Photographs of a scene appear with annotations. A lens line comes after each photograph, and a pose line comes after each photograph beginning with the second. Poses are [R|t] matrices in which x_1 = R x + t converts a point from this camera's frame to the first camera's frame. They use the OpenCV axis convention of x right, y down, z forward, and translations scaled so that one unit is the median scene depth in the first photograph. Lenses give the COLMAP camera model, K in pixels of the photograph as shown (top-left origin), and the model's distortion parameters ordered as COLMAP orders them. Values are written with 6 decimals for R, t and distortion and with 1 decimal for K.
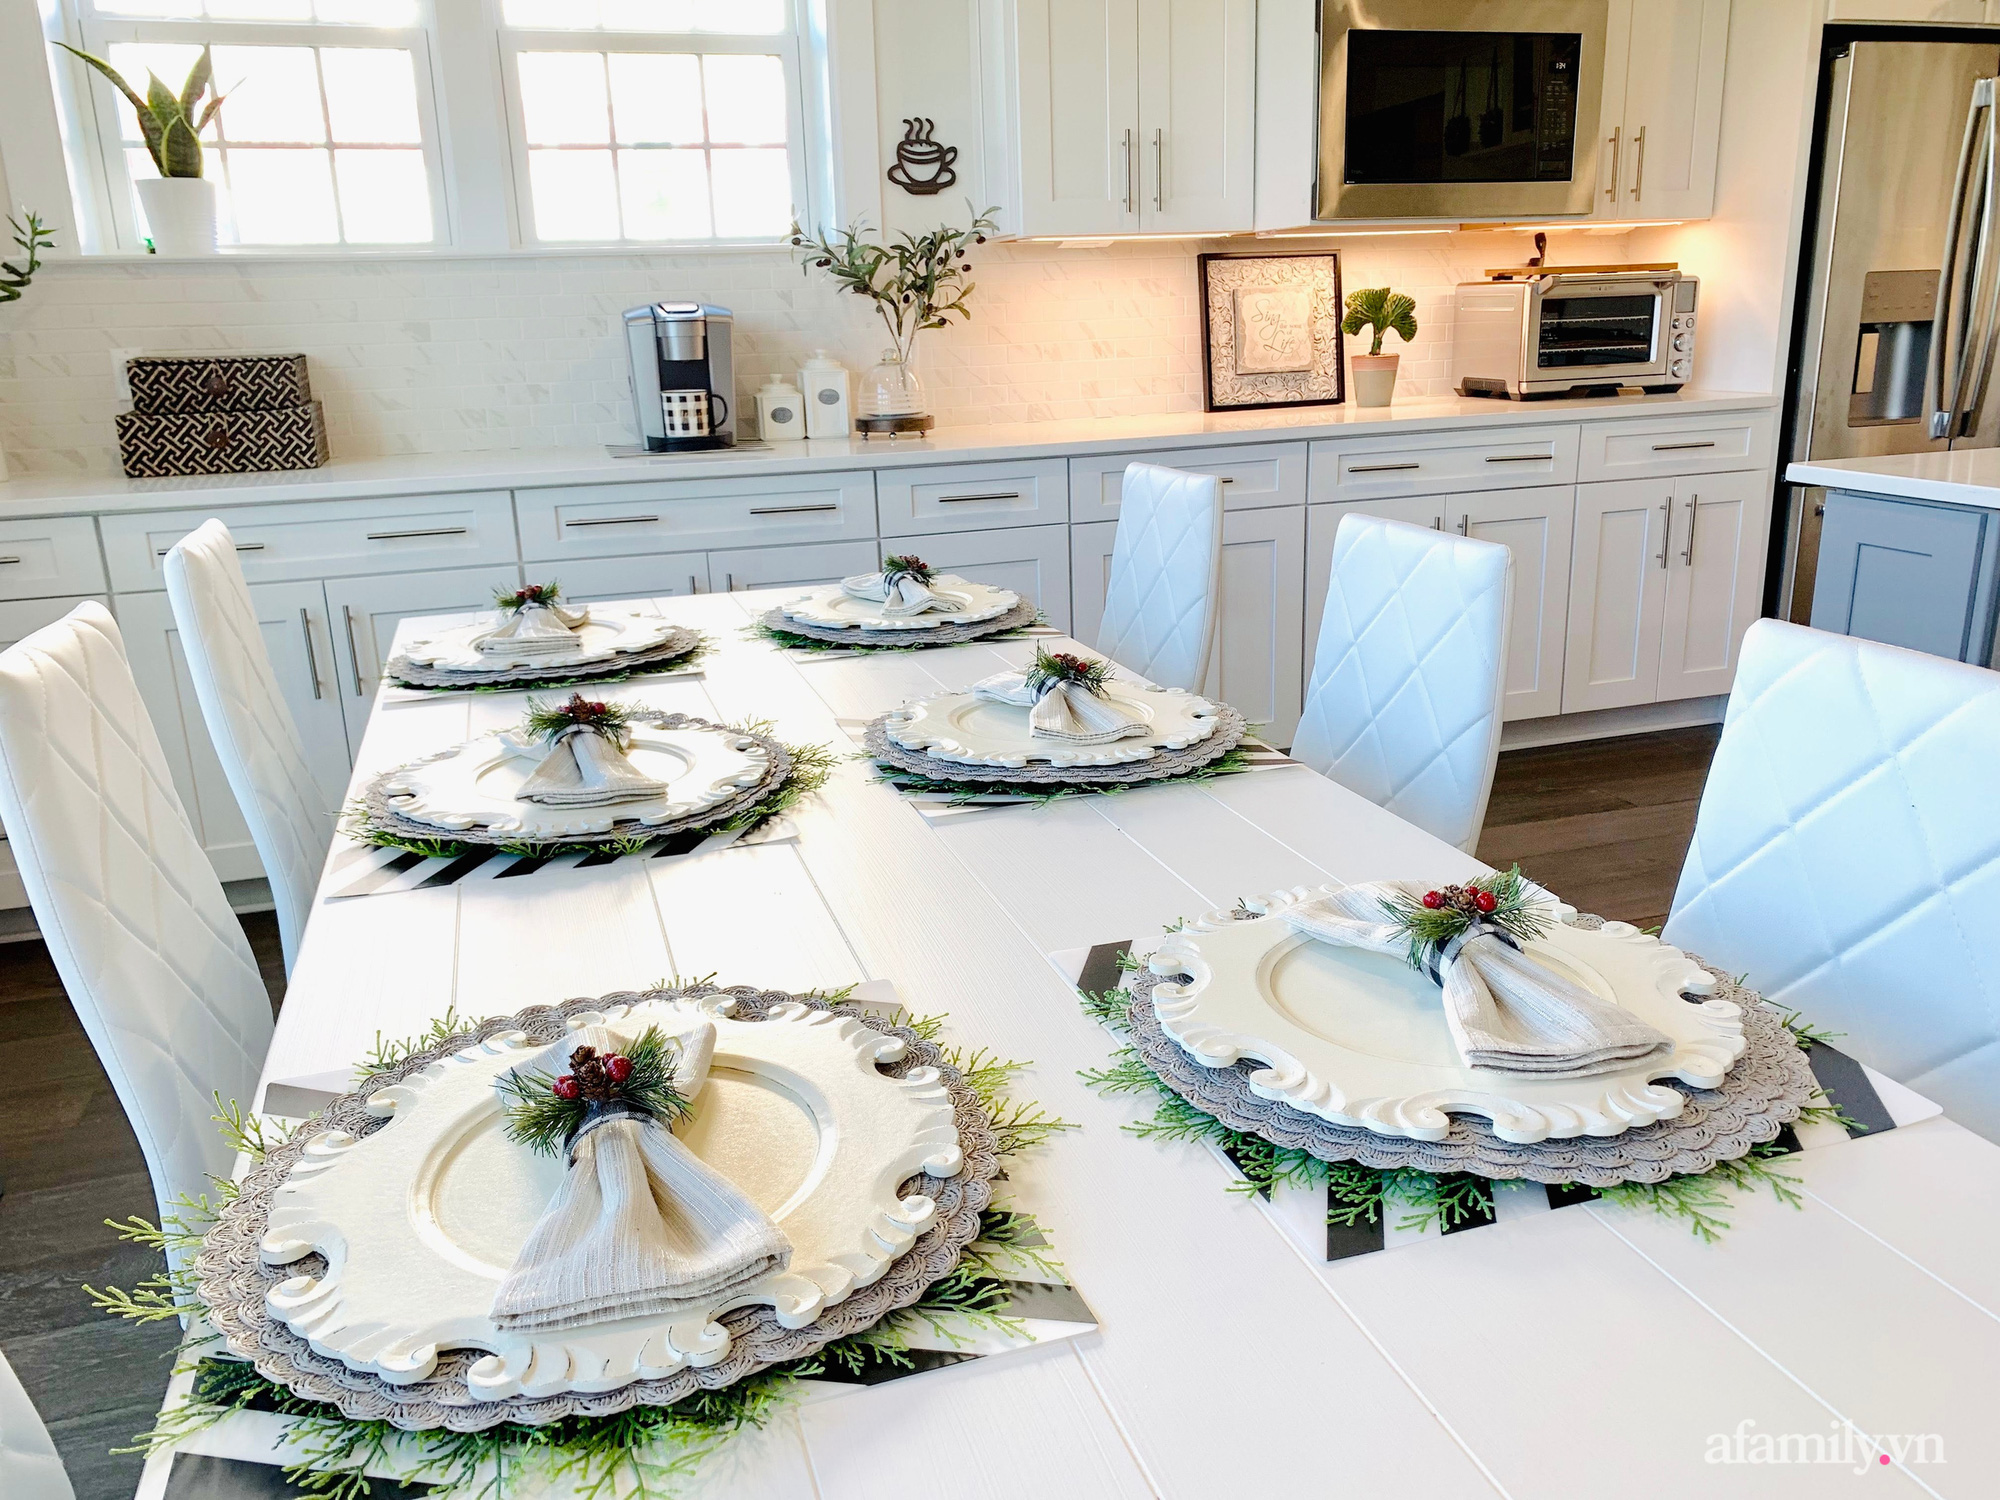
lens RADIAL K [[1550.4, 0, 1000.0], [0, 1550.4, 750.0], [0, 0, 1]] dist [0.070299, -0.109471]
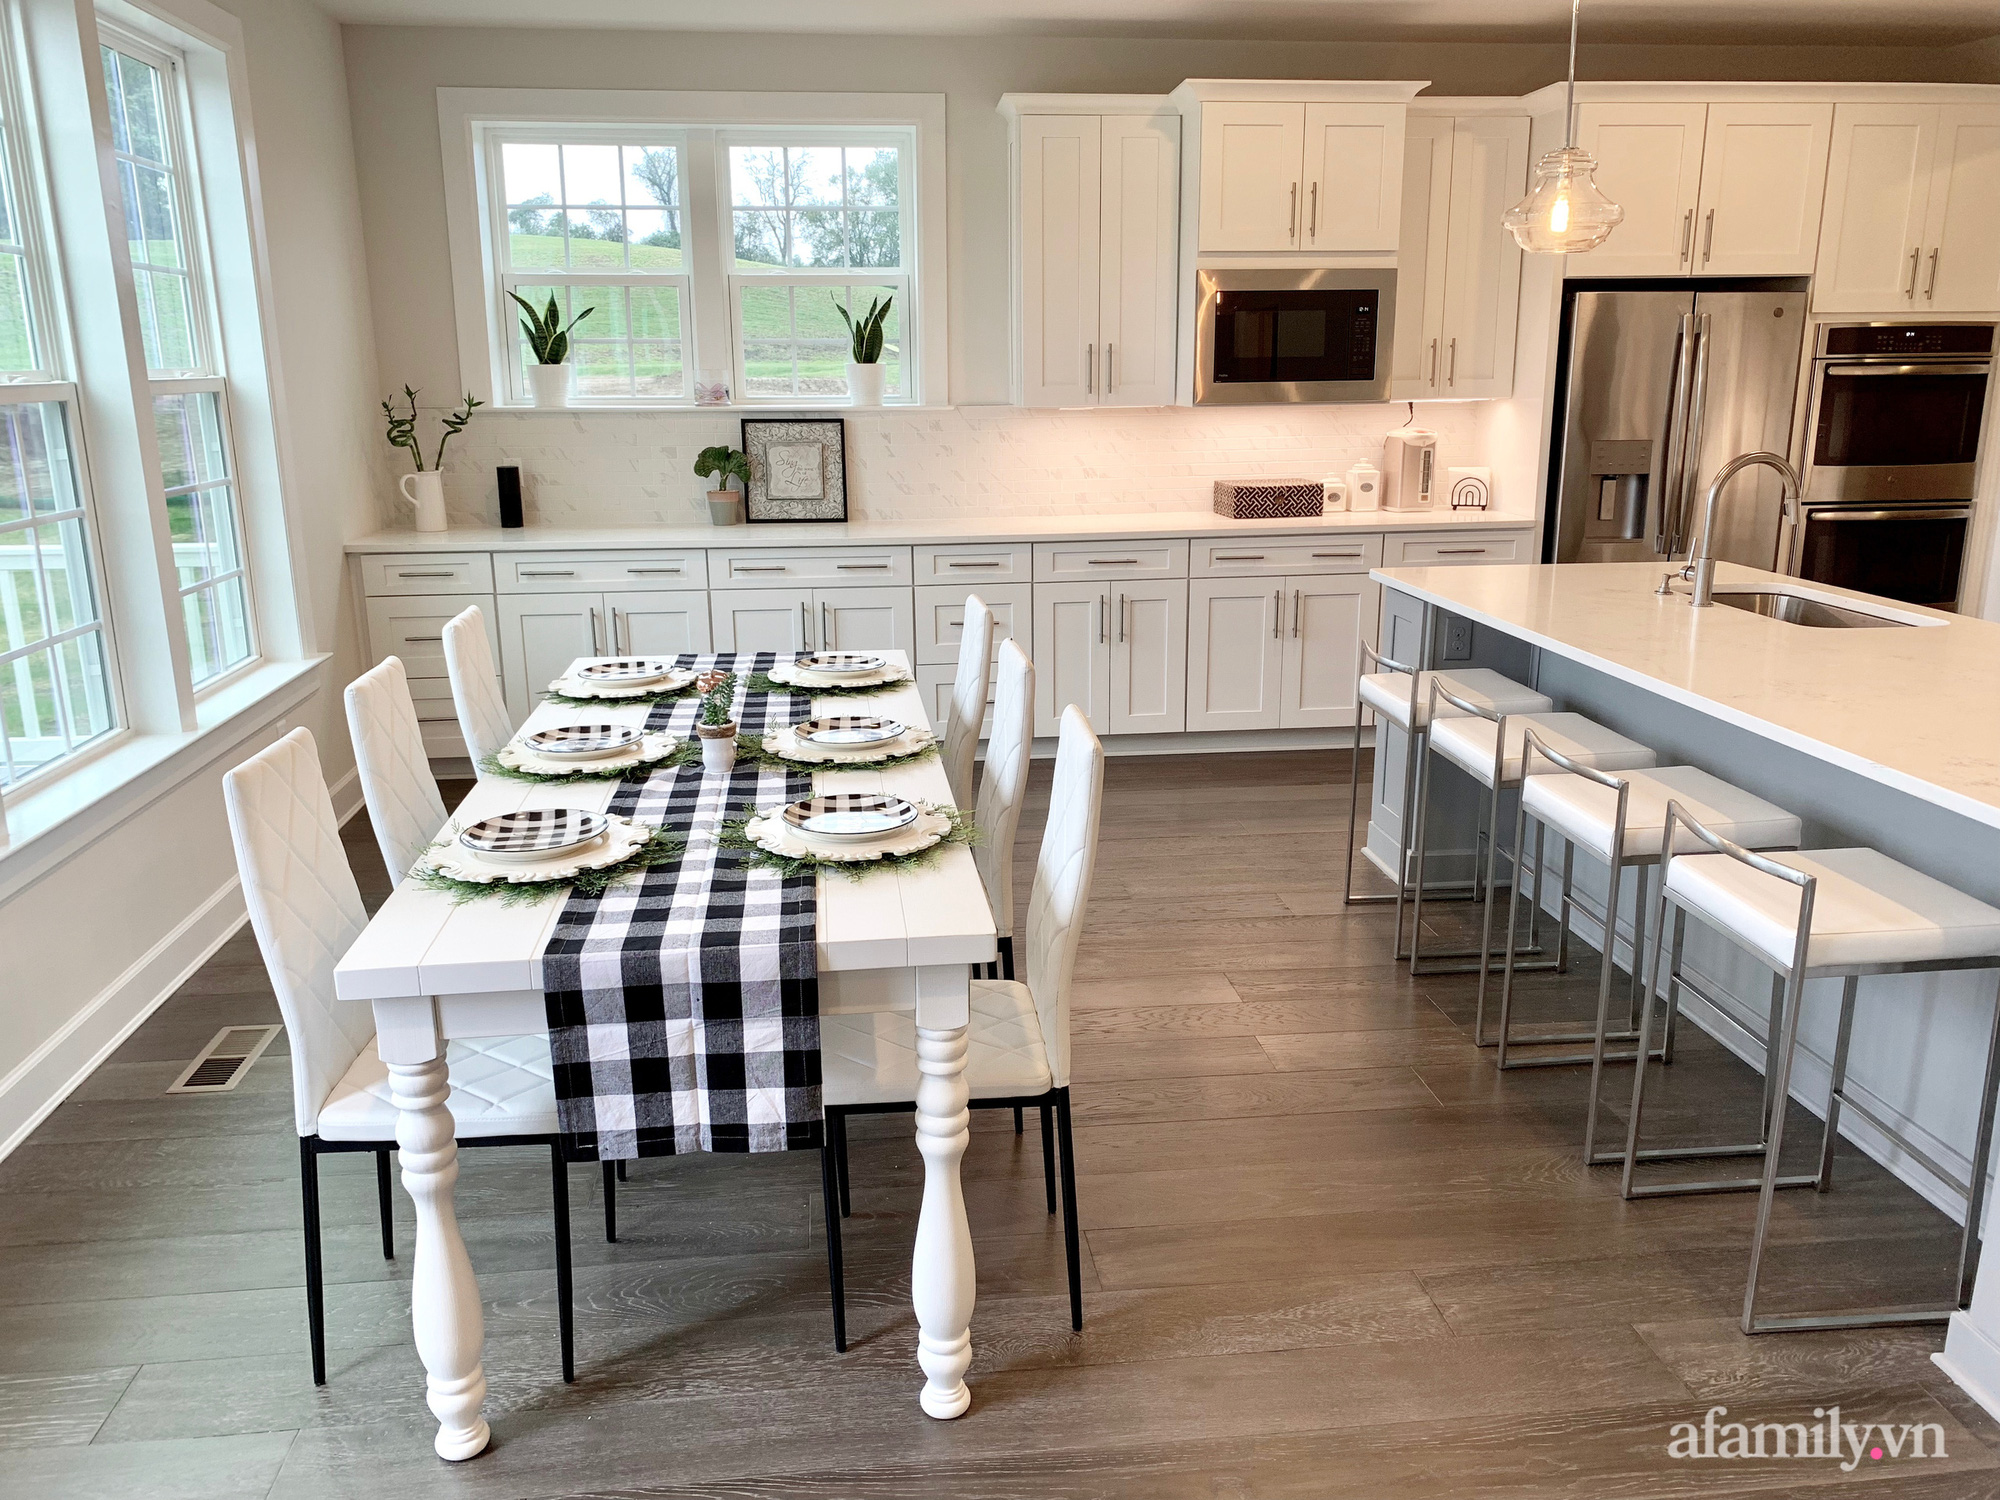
lens RADIAL K [[1550.4, 0, 1000.0], [0, 1550.4, 750.0], [0, 0, 1]] dist [0.070299, -0.109471]
pose [[0.980276, 0.066789, -0.186005, 0.317038], [-0.072587, 0.997061, -0.024526, 0.070992], [0.183820, 0.037544, 0.982243, -0.593294]]
